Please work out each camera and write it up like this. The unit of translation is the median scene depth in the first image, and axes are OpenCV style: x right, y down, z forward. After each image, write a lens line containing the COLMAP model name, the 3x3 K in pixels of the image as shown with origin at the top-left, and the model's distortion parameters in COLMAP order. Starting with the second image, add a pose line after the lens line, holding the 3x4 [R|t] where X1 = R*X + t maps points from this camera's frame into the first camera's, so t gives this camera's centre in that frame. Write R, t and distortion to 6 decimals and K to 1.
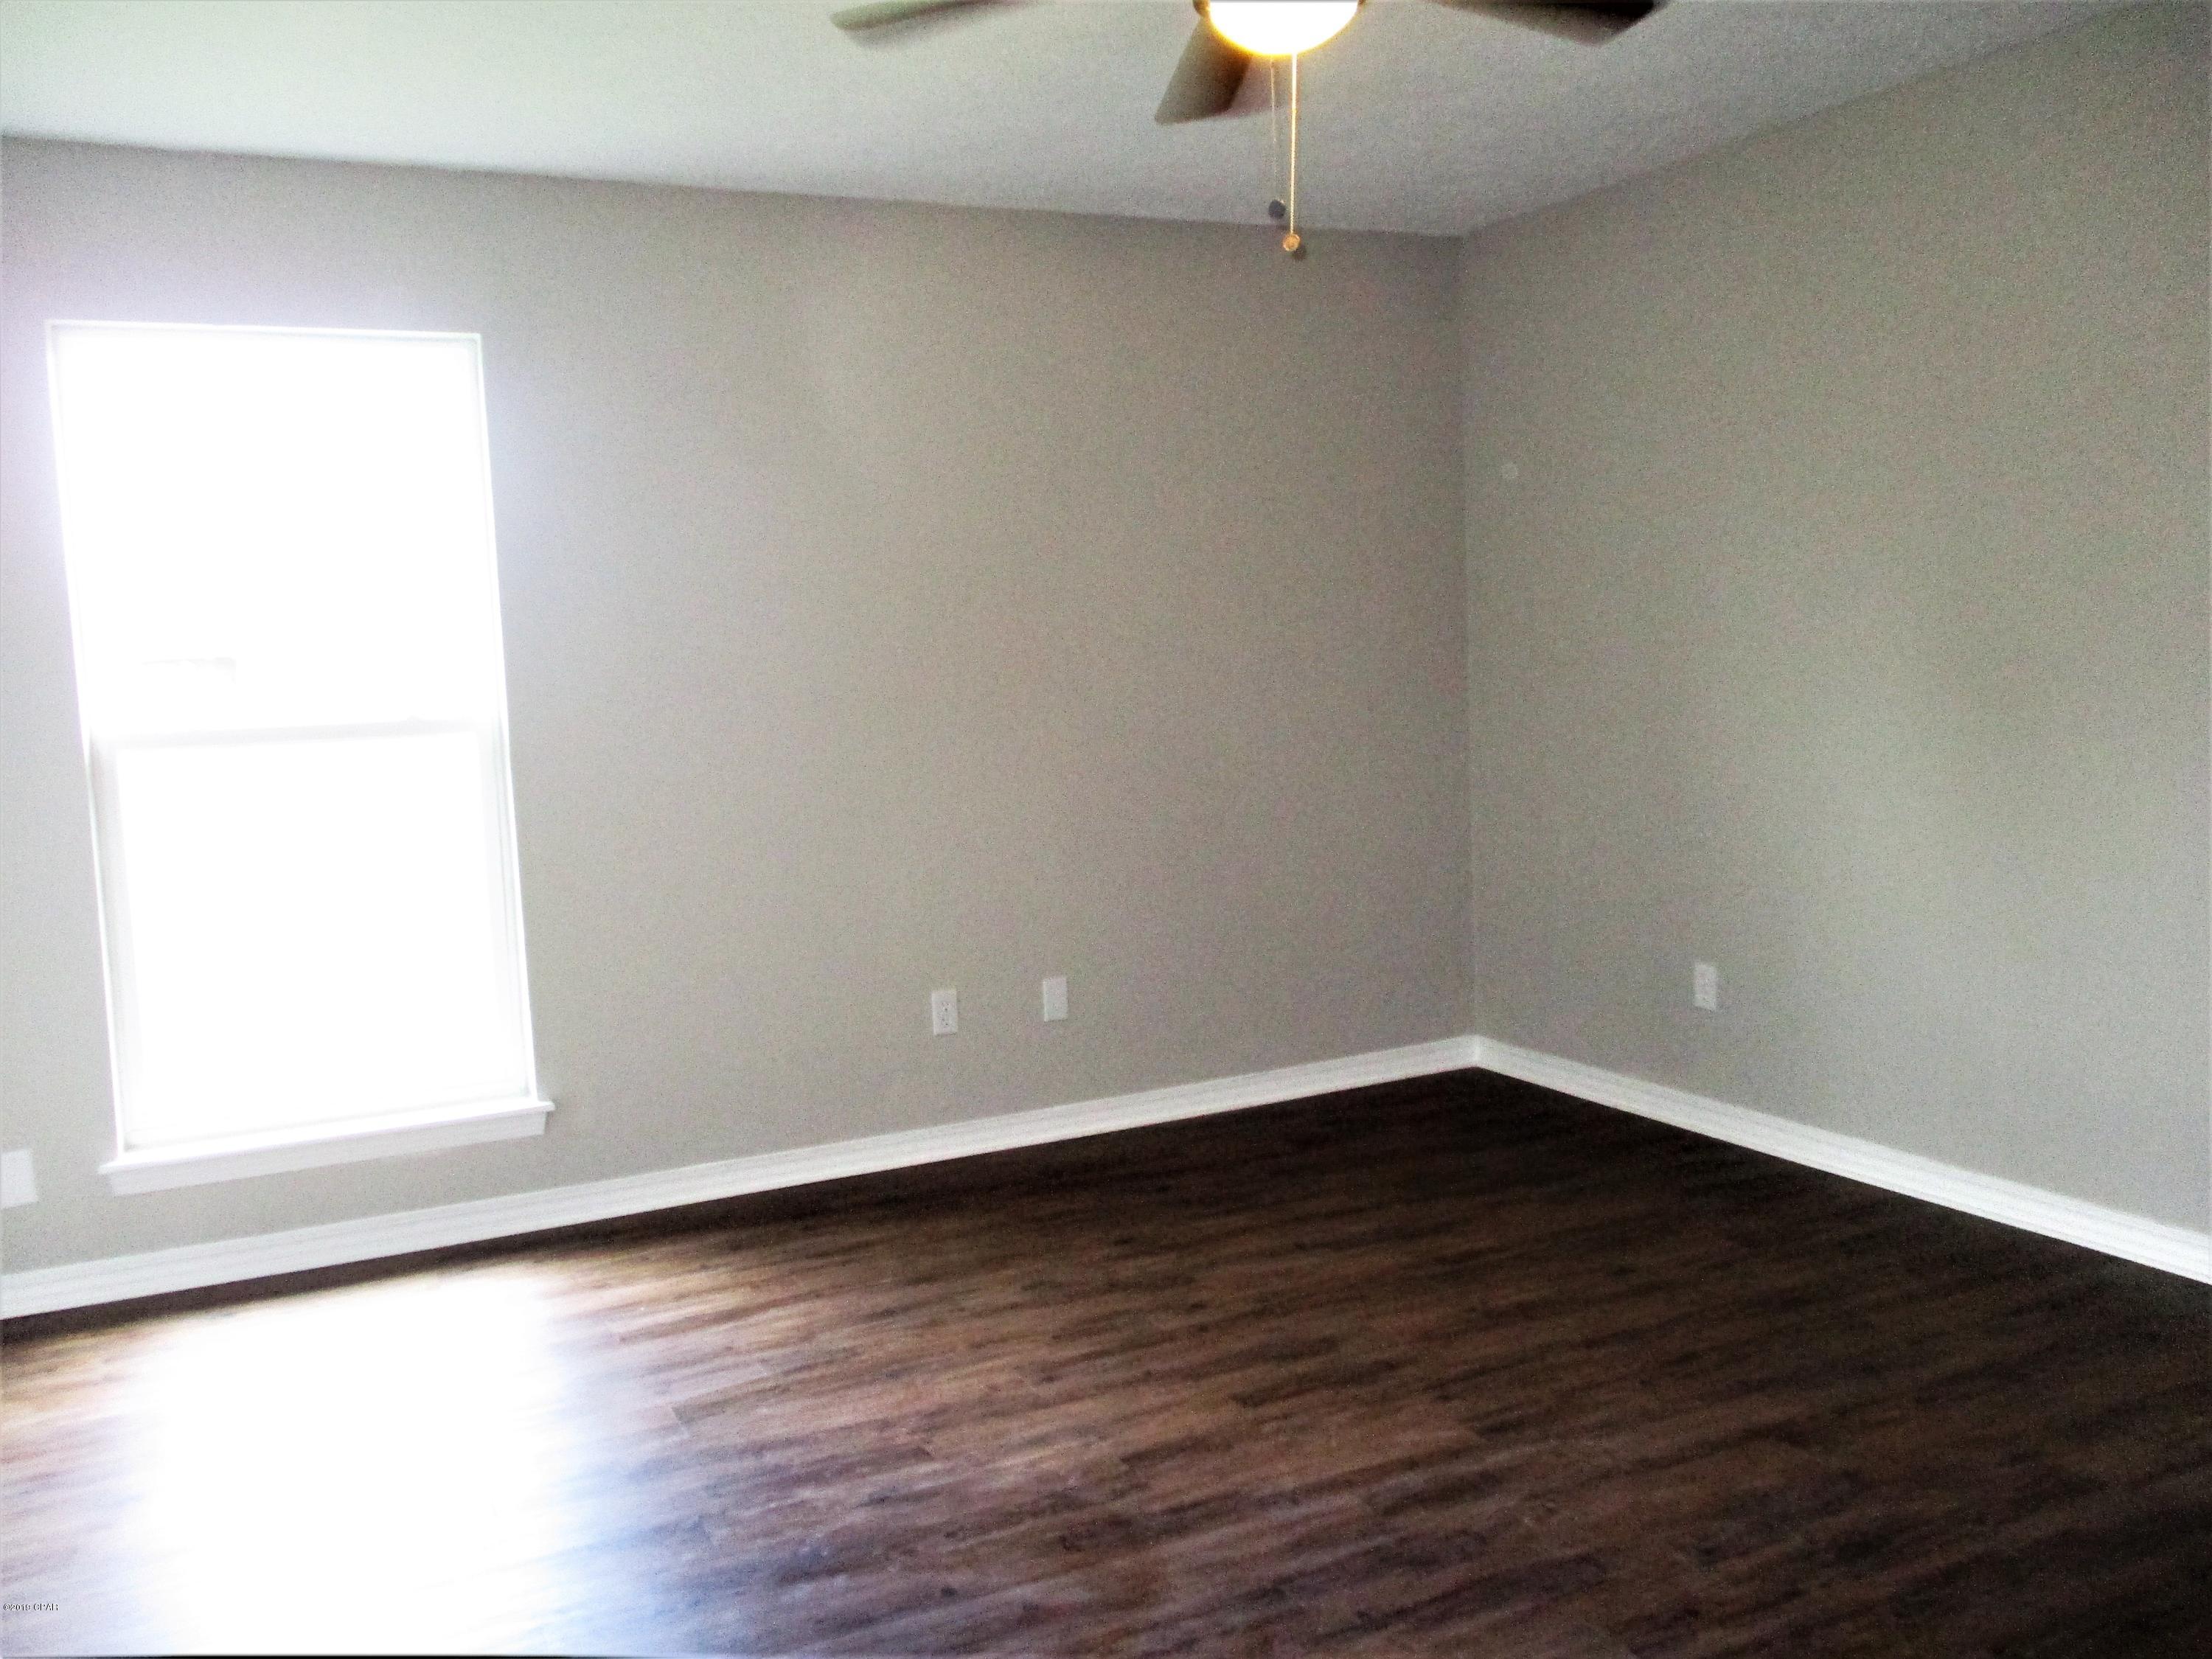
lens RADIAL K [[1852.1, 0, 1118.2], [0, 1852.1, 822.8], [0, 0, 1]] dist [-0.020592, 0.003208]
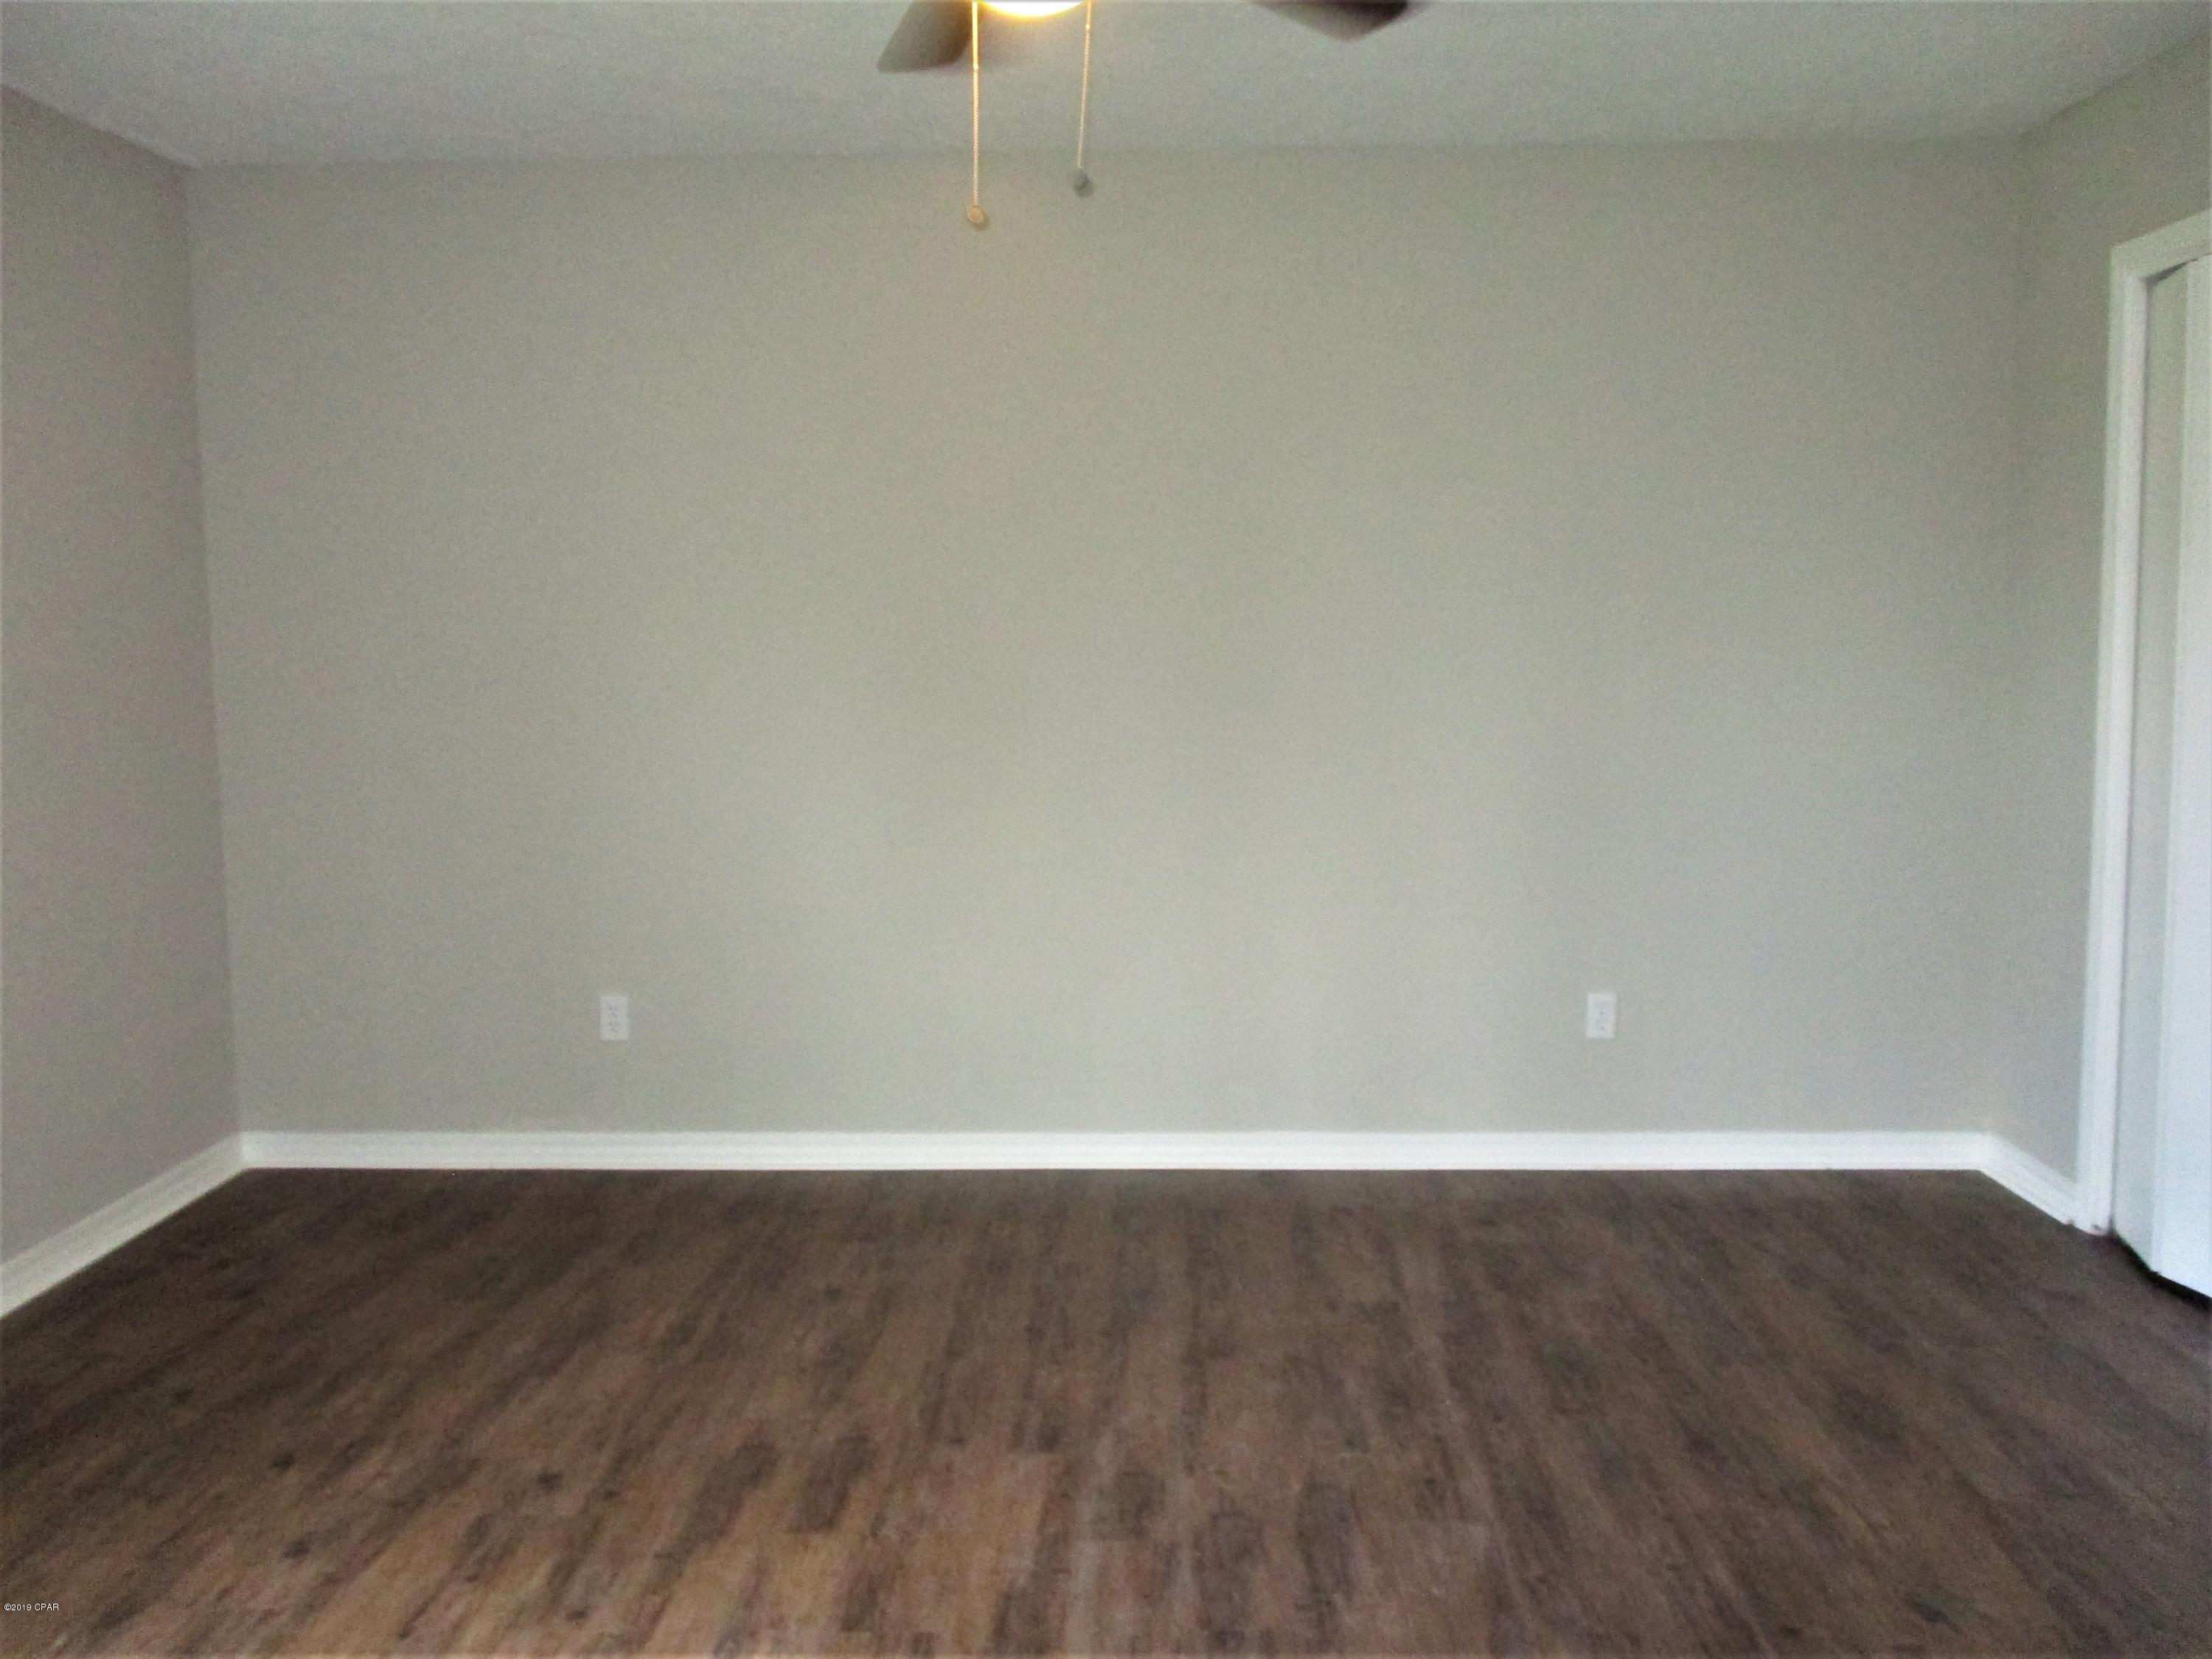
lens RADIAL K [[1831.3, 0, 1106.0], [0, 1831.3, 829.5], [0, 0, 1]] dist [-0.007319, -0.001934]
pose [[0.491439, -0.065870, 0.868417, -0.518137], [0.078208, 0.996445, 0.031324, -0.028685], [-0.867393, 0.052523, 0.494844, 0.378904]]
